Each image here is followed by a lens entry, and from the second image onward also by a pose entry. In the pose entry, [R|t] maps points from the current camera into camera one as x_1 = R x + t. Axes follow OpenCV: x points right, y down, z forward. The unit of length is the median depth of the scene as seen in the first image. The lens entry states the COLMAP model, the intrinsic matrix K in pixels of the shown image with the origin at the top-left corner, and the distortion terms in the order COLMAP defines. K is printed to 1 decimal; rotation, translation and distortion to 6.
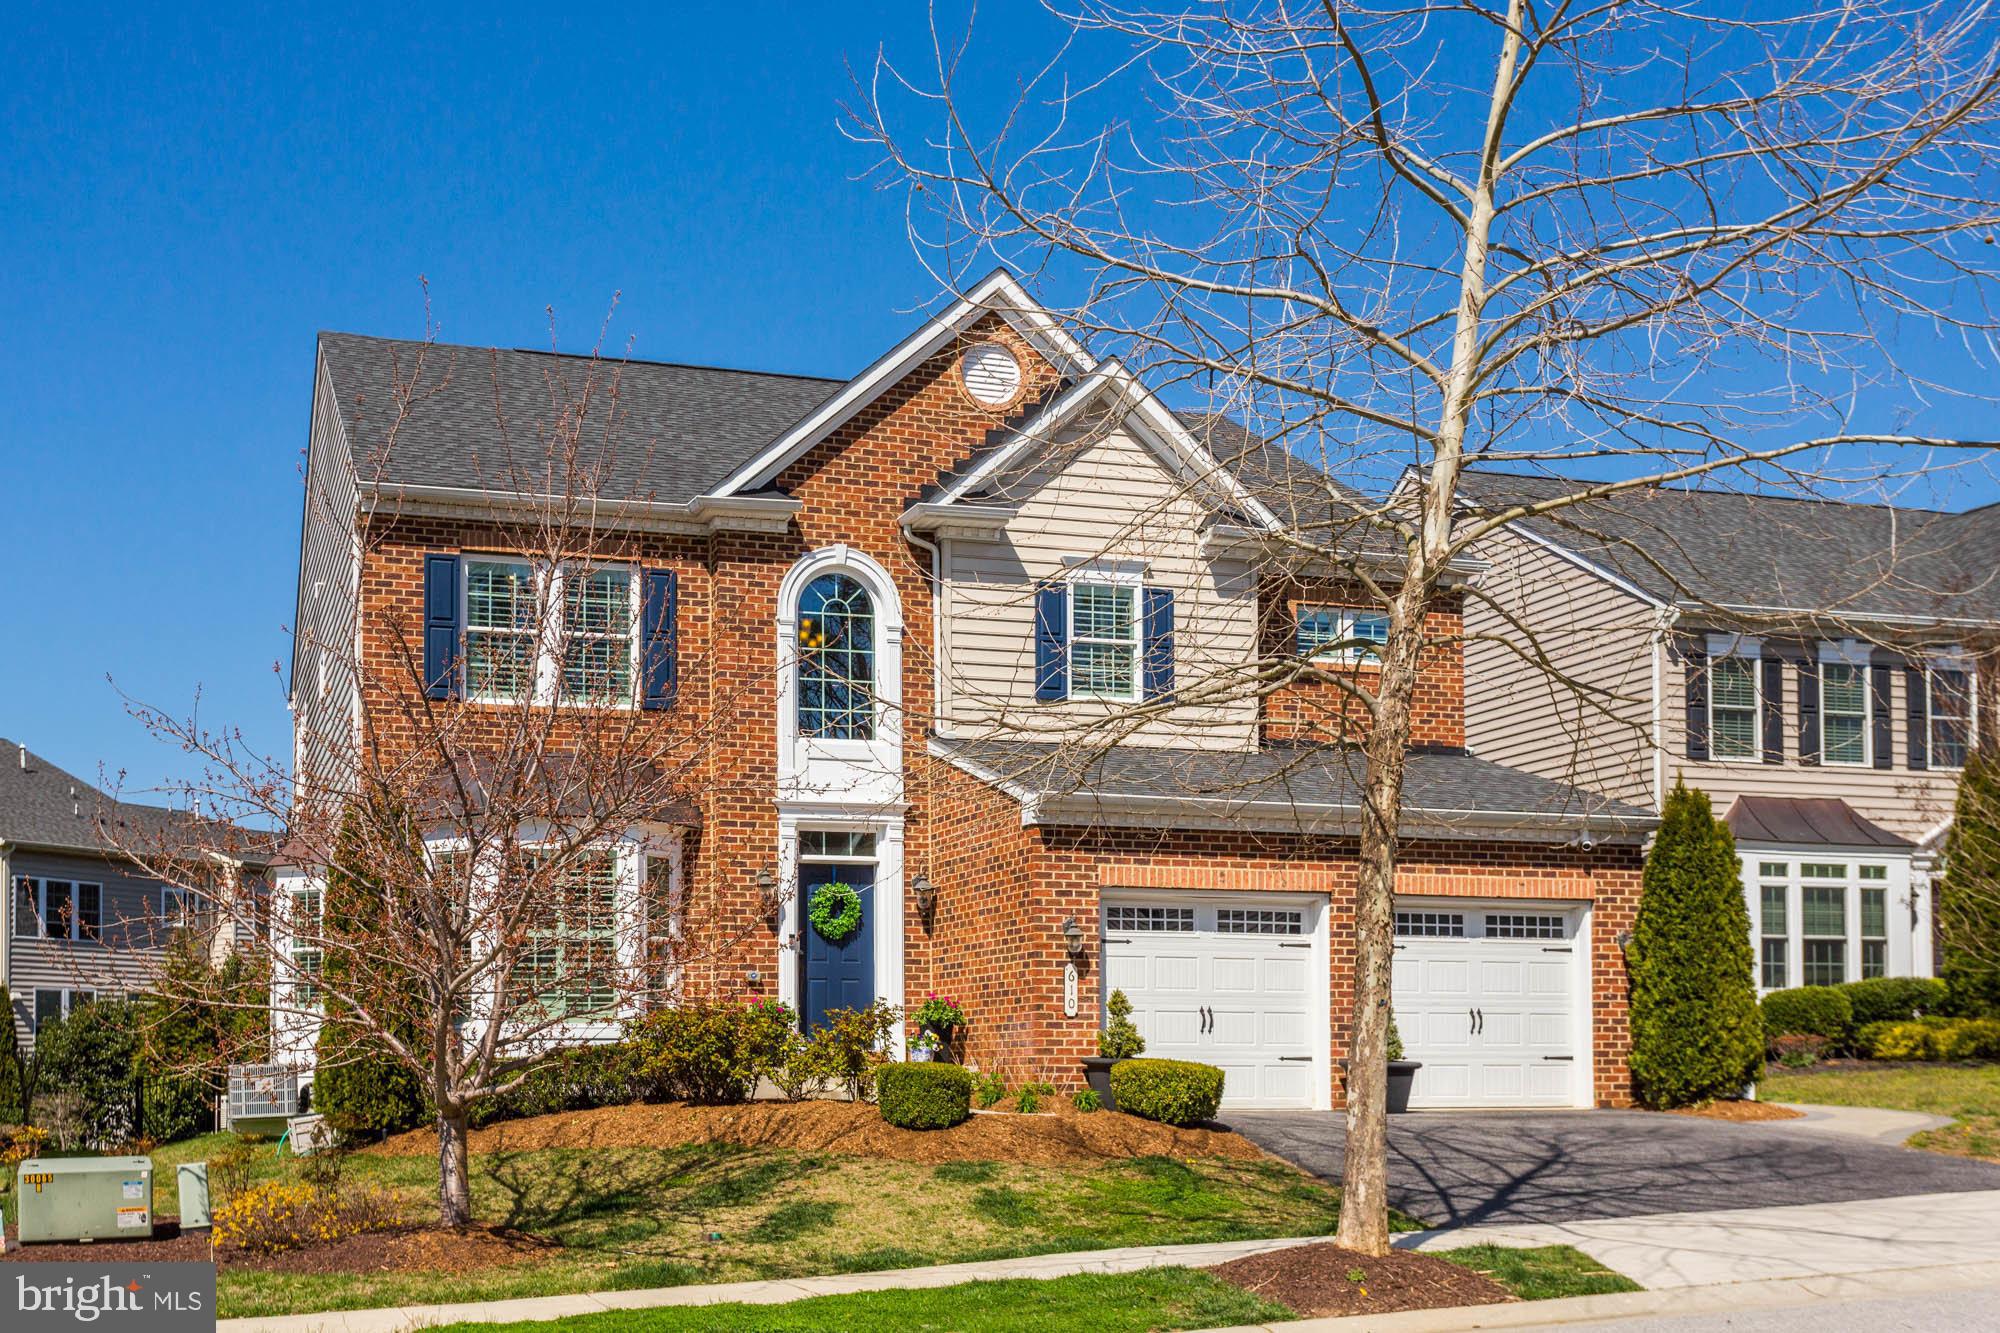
lens RADIAL K [[2221.5, 0, 1000.0], [0, 2221.5, 666.5], [0, 0, 1]] dist [-0.006915, -0.002046]
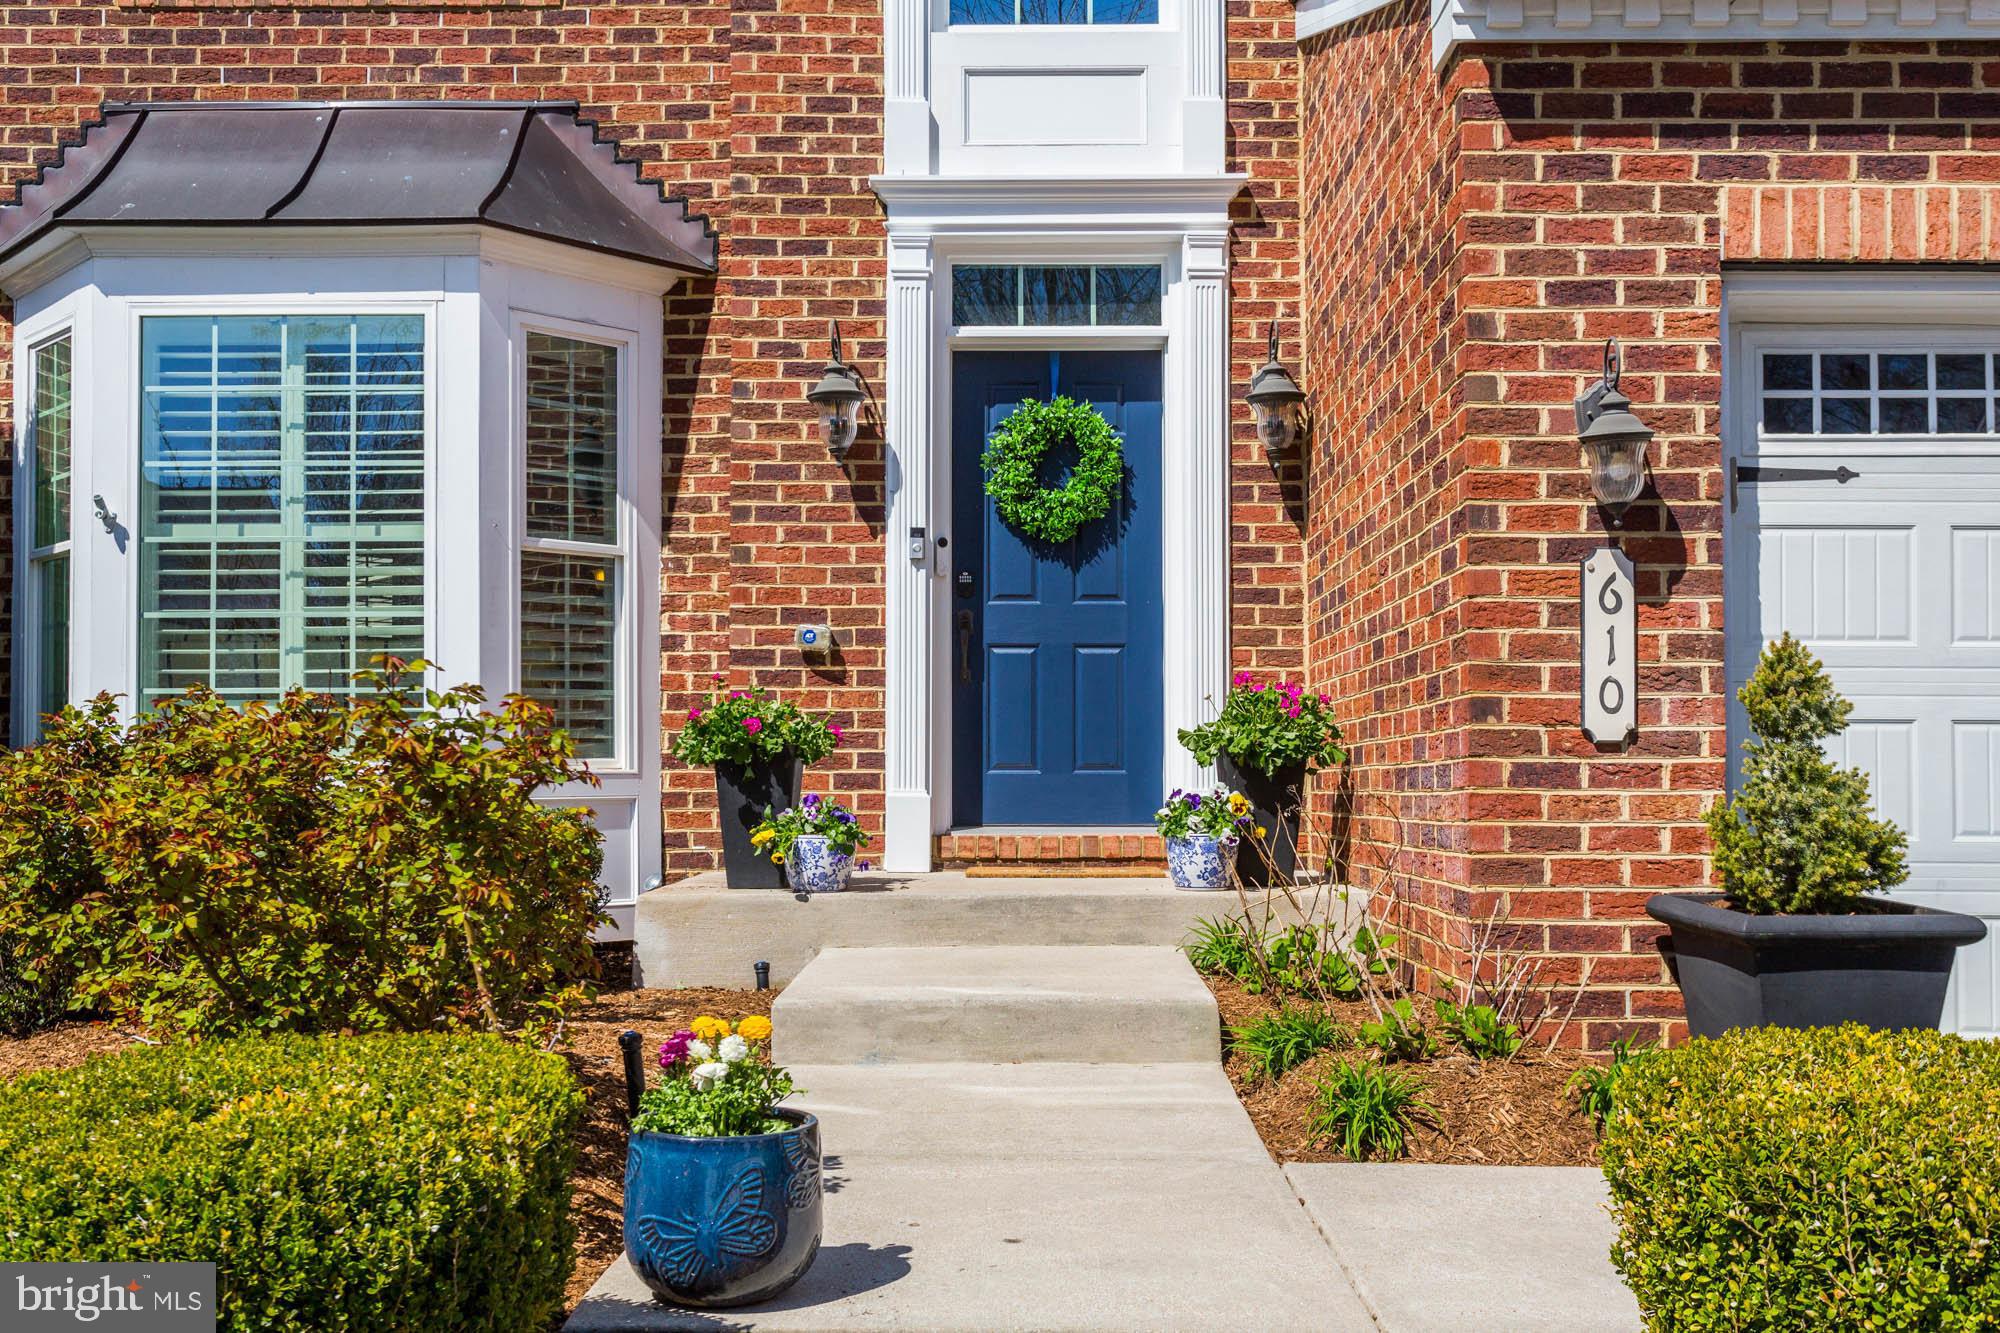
lens RADIAL K [[2293.5, 0, 1000.0], [0, 2293.5, 666.5], [0, 0, 1]] dist [0.012467, 0.008448]
pose [[0.945393, -0.014570, -0.325608, 0.051030], [0.055875, 0.991456, 0.117866, 0.107727], [0.321108, -0.129623, 0.938130, 0.692210]]
